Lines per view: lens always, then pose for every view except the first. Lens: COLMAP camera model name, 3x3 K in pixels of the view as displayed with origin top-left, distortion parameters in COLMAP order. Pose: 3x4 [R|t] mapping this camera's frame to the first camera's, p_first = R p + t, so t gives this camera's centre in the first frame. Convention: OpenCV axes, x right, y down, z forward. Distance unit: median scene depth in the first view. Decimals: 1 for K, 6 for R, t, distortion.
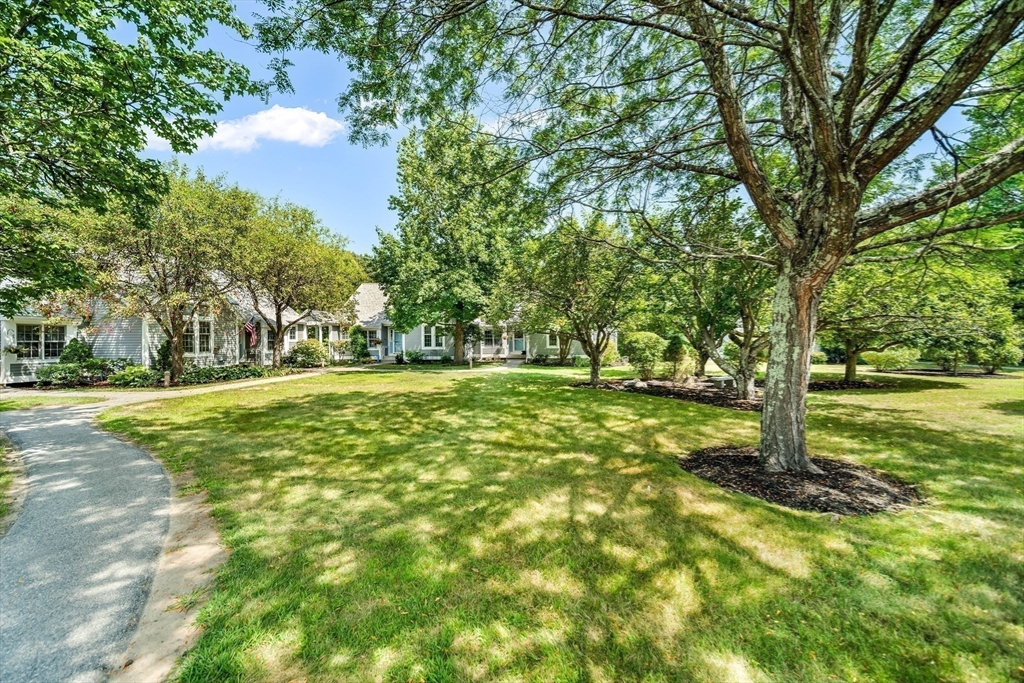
lens RADIAL K [[360.4, 0, 512.0], [0, 360.4, 341.5], [0, 0, 1]] dist [-0.000924, -0.000092]
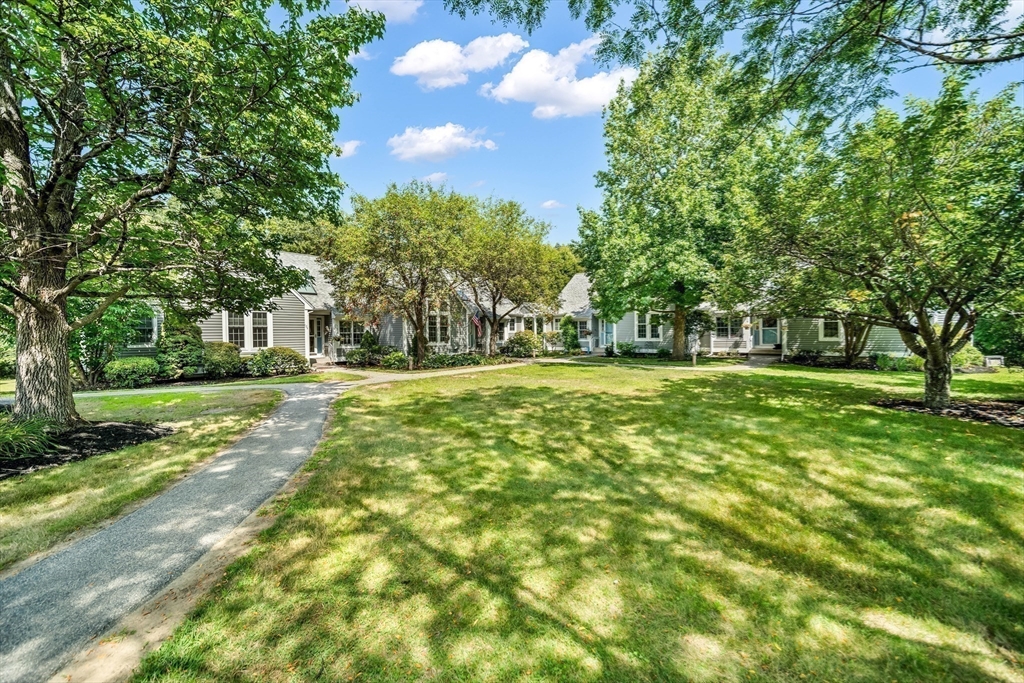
lens RADIAL K [[360.4, 0, 512.0], [0, 360.4, 341.5], [0, 0, 1]] dist [-0.000924, -0.000092]
pose [[0.822706, 0.009397, -0.568389, 0.006750], [0.003610, 0.999757, 0.021755, 0.003945], [0.568455, -0.019950, 0.822472, 0.144151]]
